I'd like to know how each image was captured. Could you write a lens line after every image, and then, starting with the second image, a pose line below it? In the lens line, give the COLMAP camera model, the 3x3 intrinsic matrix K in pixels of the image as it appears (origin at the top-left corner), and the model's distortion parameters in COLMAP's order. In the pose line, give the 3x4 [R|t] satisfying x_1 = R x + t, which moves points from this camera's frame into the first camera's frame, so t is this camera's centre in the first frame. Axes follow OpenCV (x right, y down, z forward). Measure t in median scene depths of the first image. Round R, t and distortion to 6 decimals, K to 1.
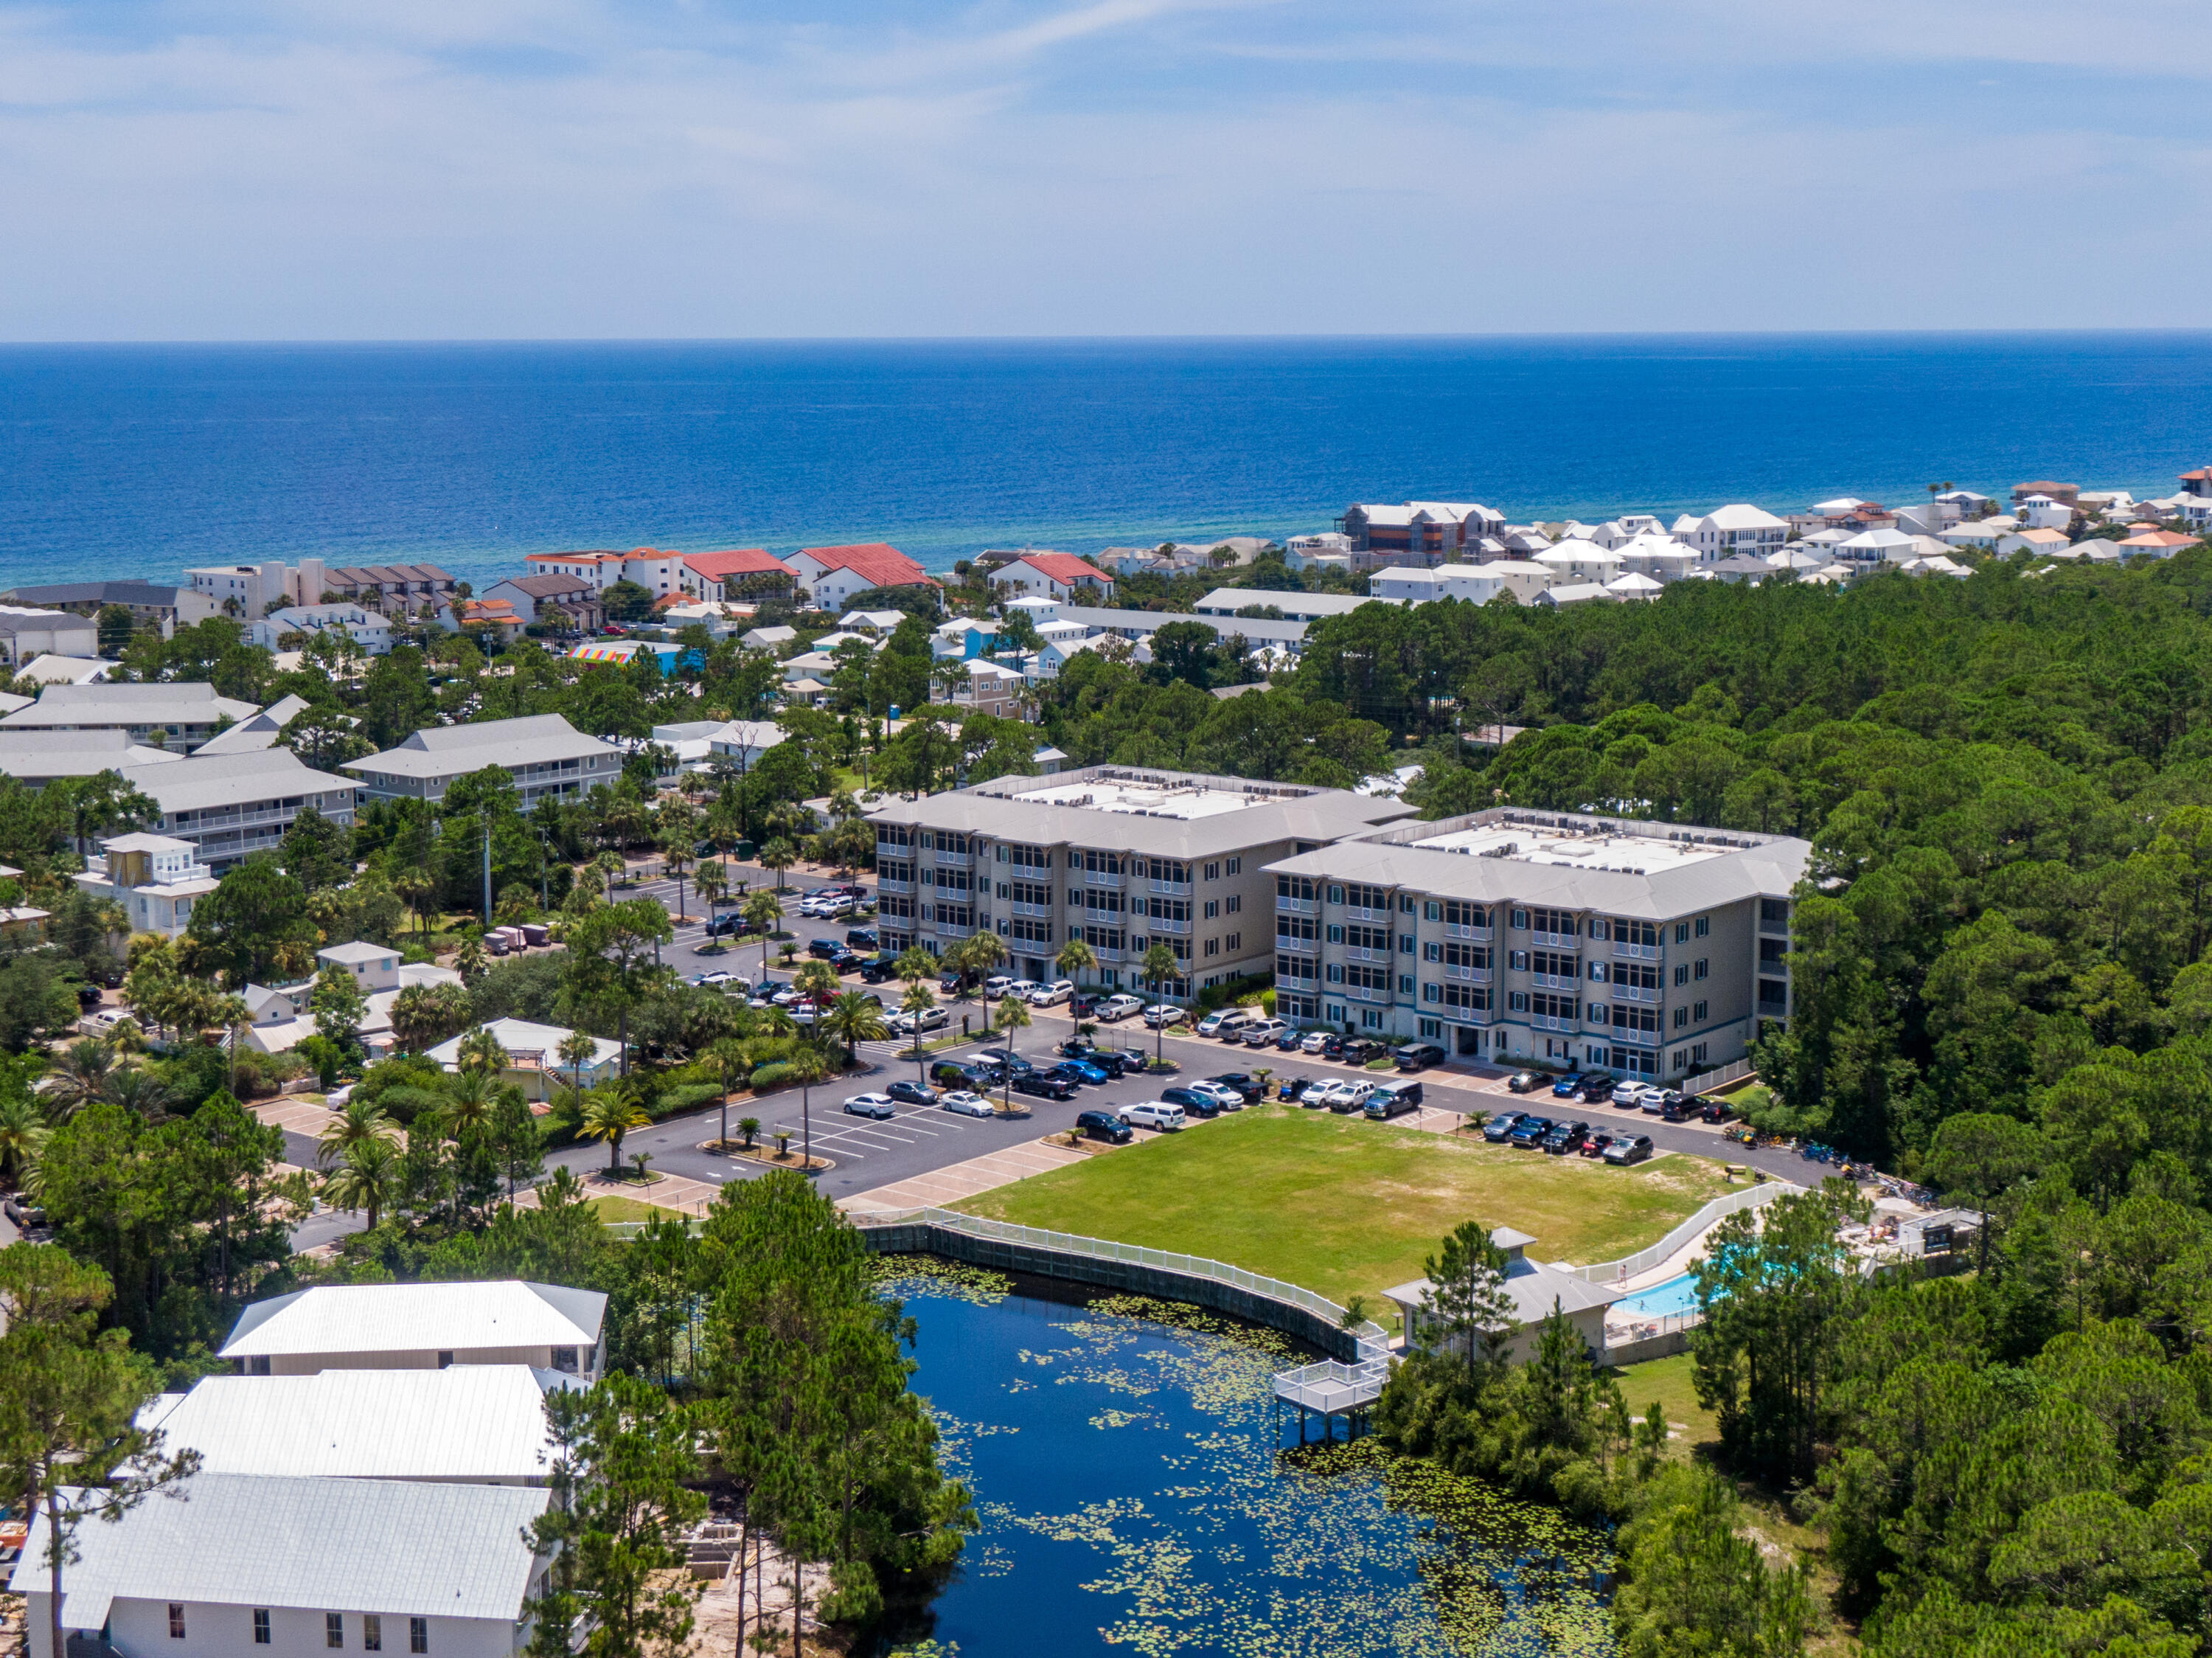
lens RADIAL K [[3175.6, 0, 1107.6], [0, 3175.6, 694.7], [0, 0, 1]] dist [0.045011, -0.004907]
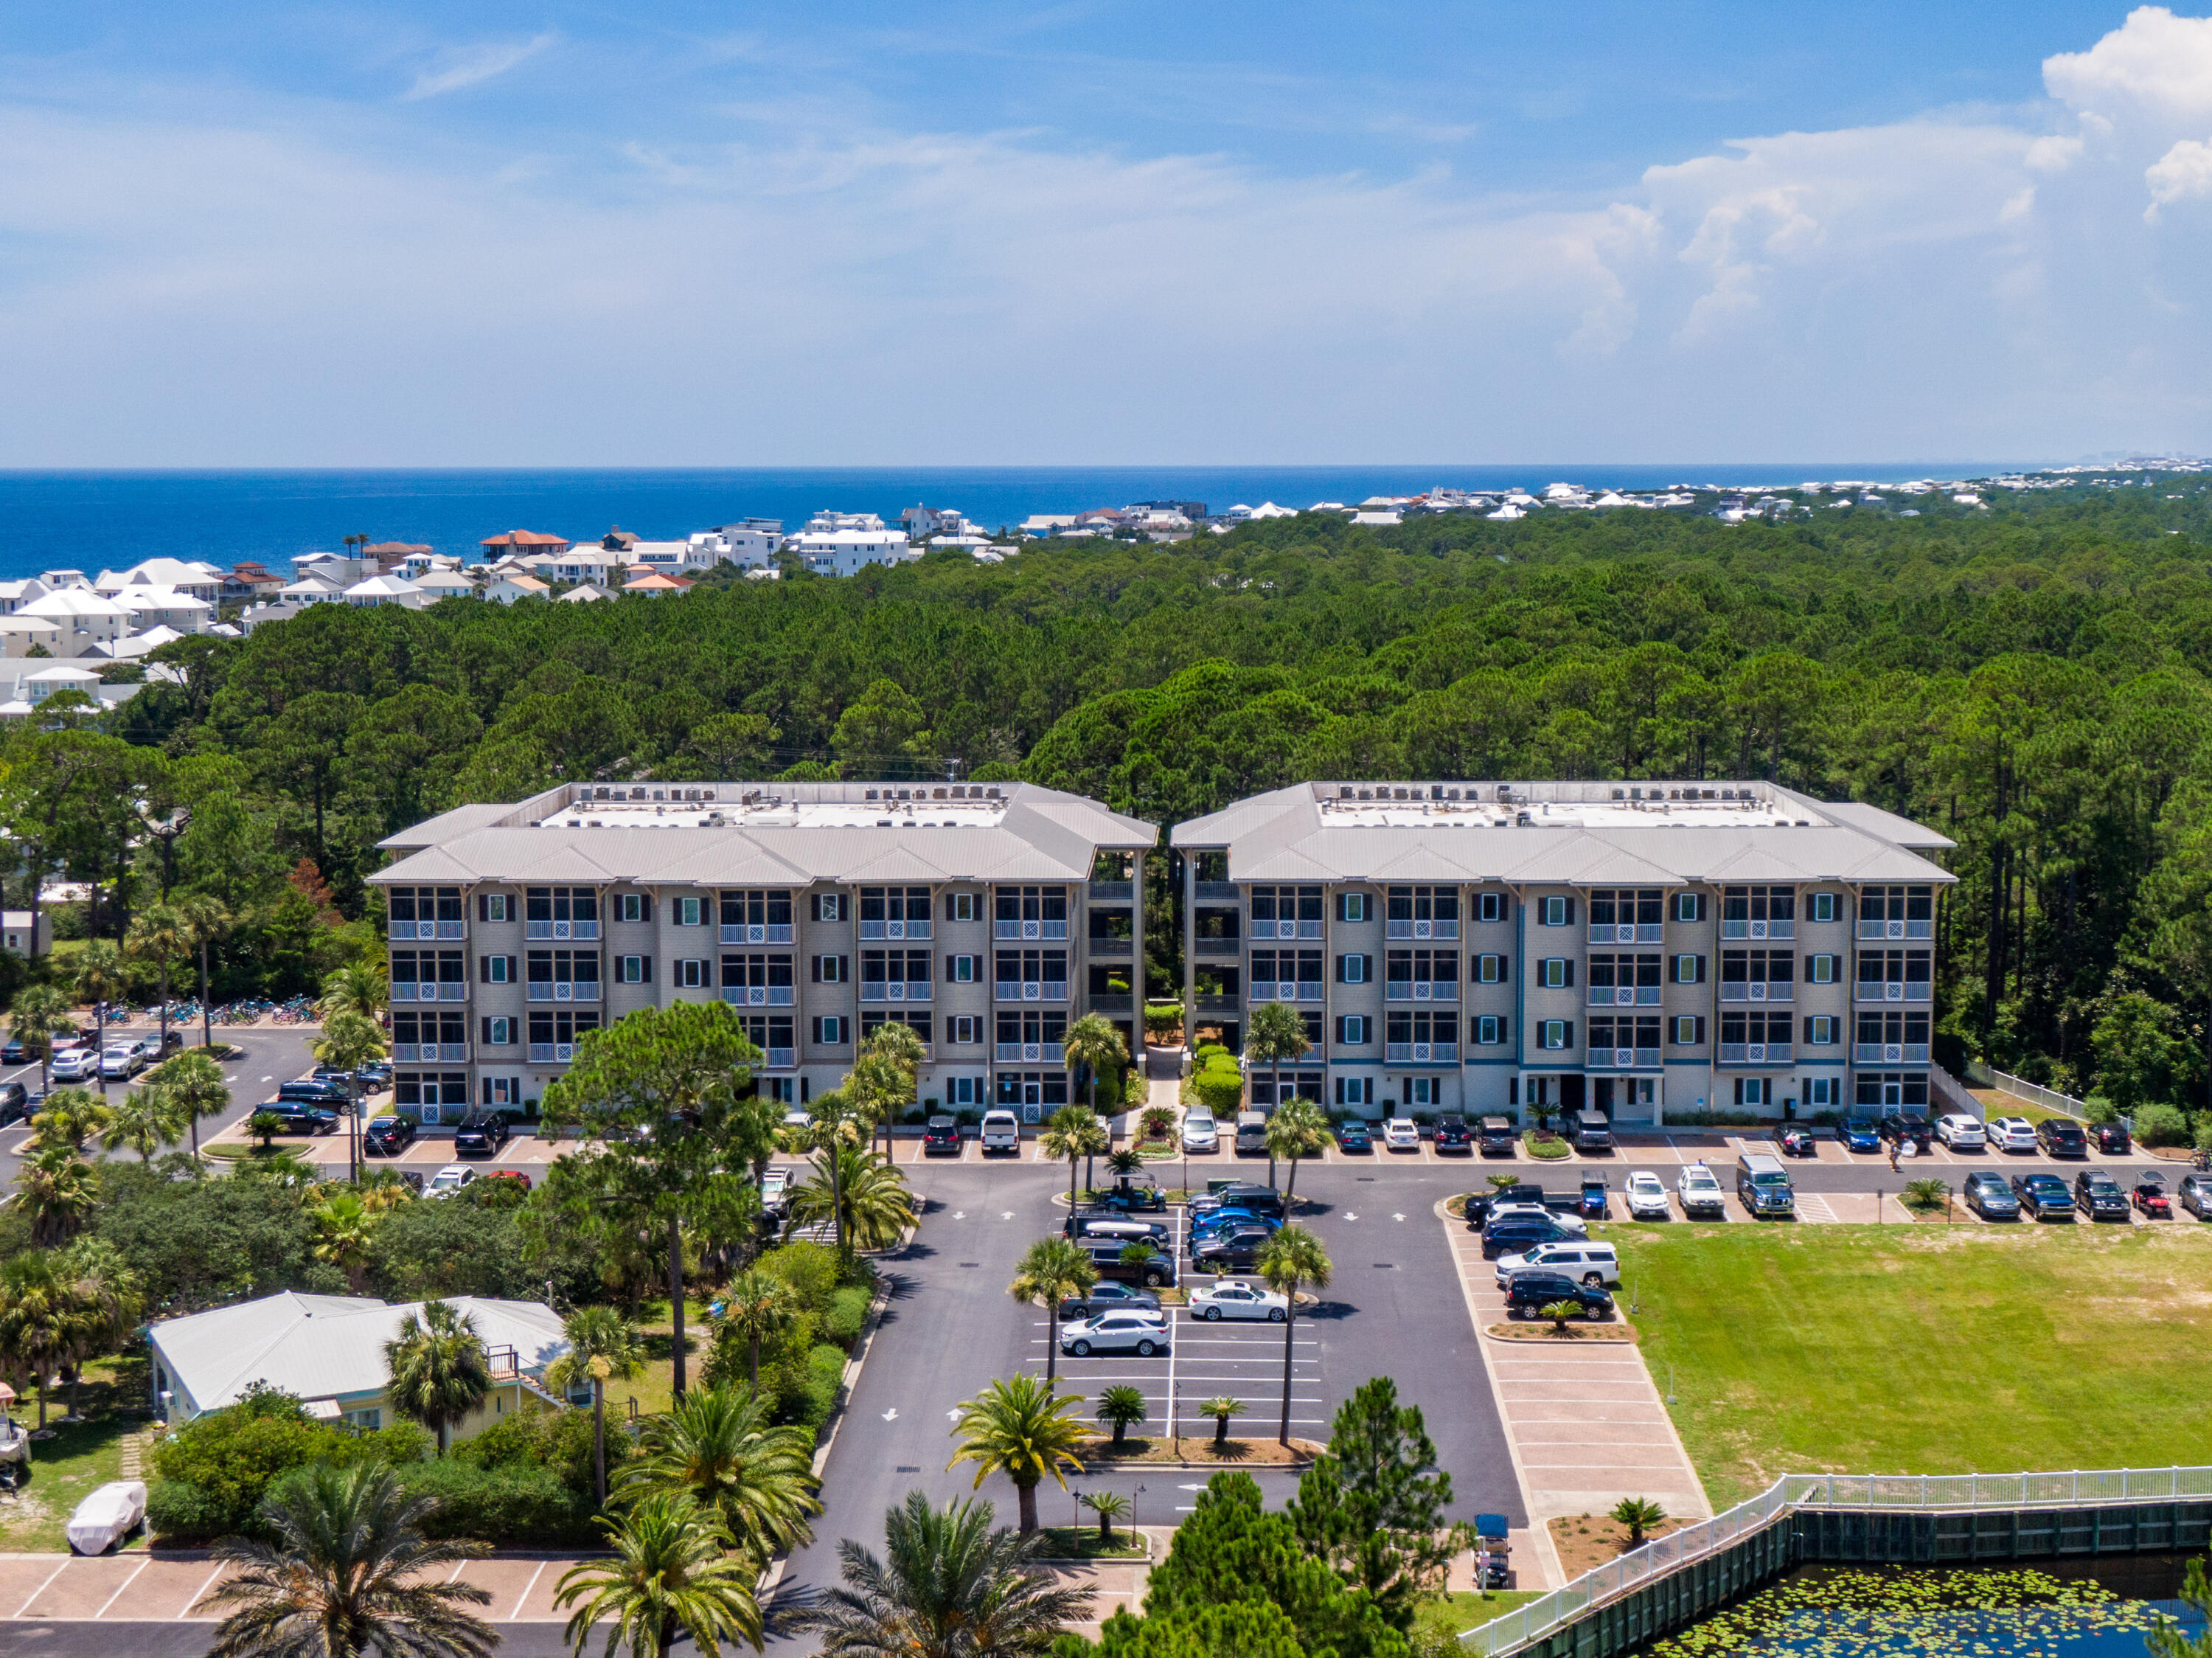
lens RADIAL K [[3153.5, 0, 1186.2], [0, 3153.5, 828.2], [0, 0, 1]] dist [0.025631, -0.023848]
pose [[0.779936, -0.069140, 0.622029, -0.370996], [0.068372, 0.997343, 0.025128, 0.029780], [-0.622113, 0.022932, 0.782591, 0.543863]]
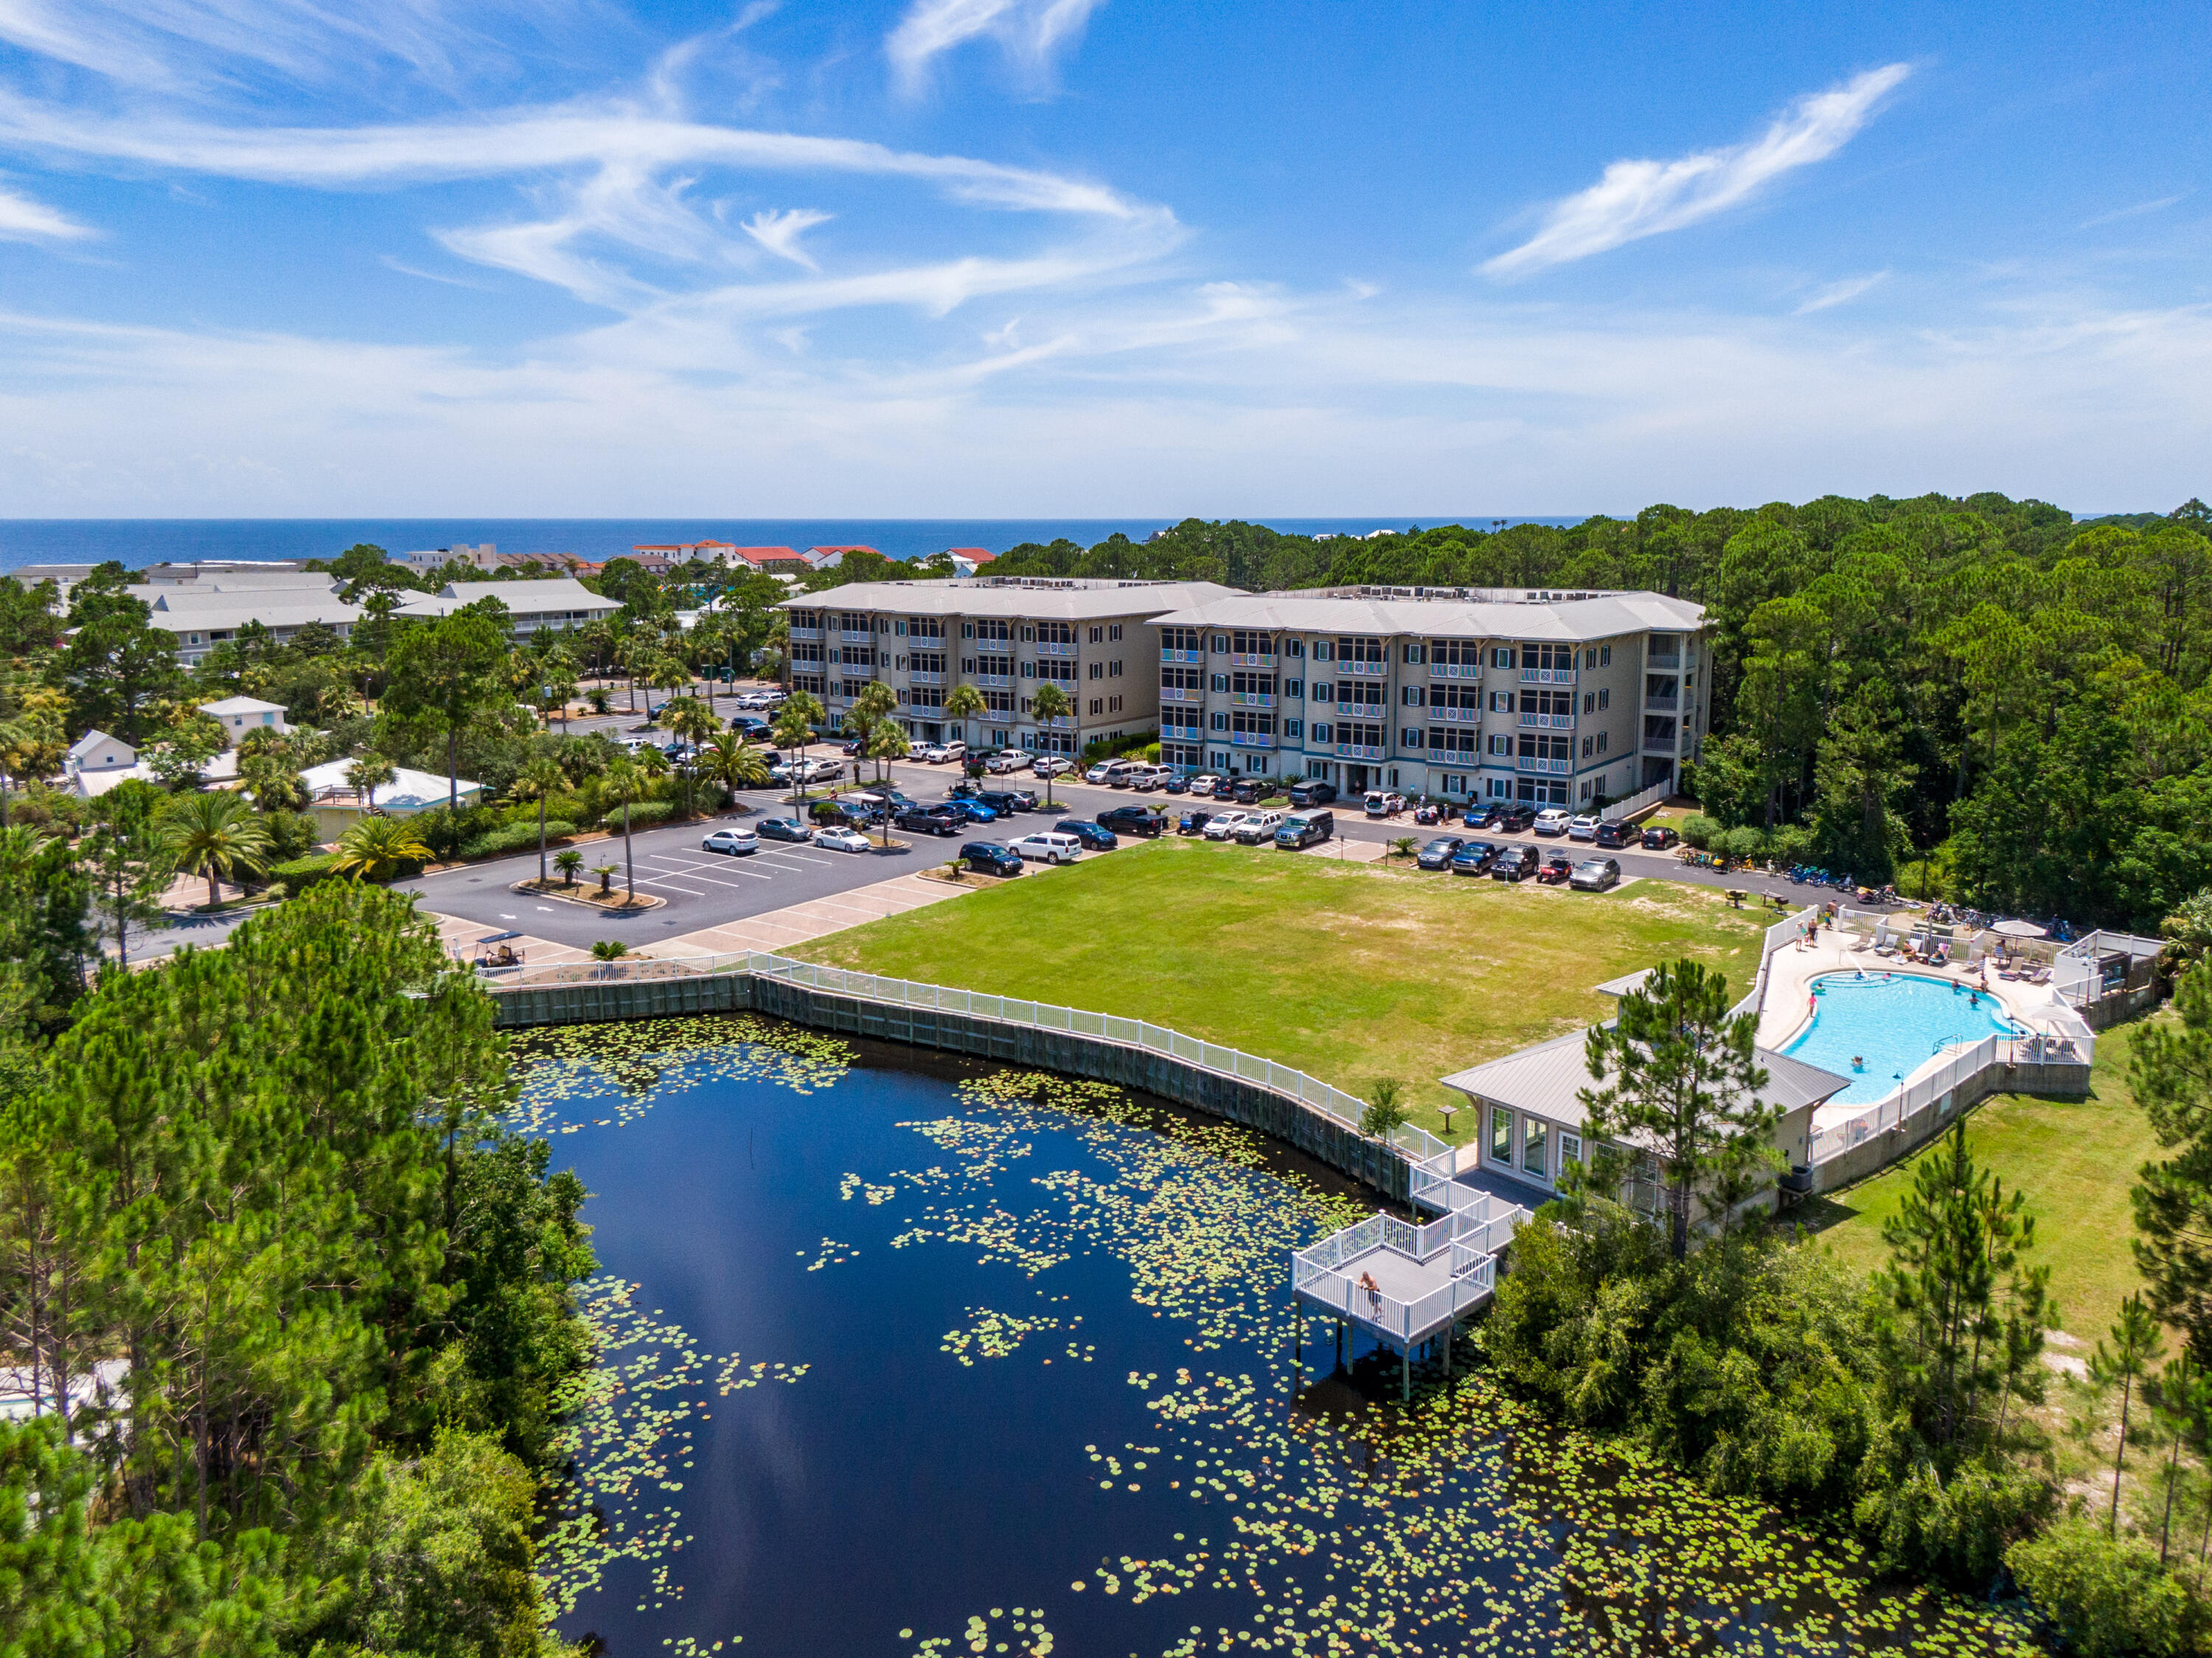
lens RADIAL K [[1596.3, 0, 1106.7], [0, 1596.3, 761.7], [0, 0, 1]] dist [0.066679, -0.103164]
pose [[0.998148, -0.006974, 0.060433, 0.004147], [0.004540, 0.999177, 0.040320, 0.083998], [-0.060664, -0.039971, 0.997358, 0.512287]]
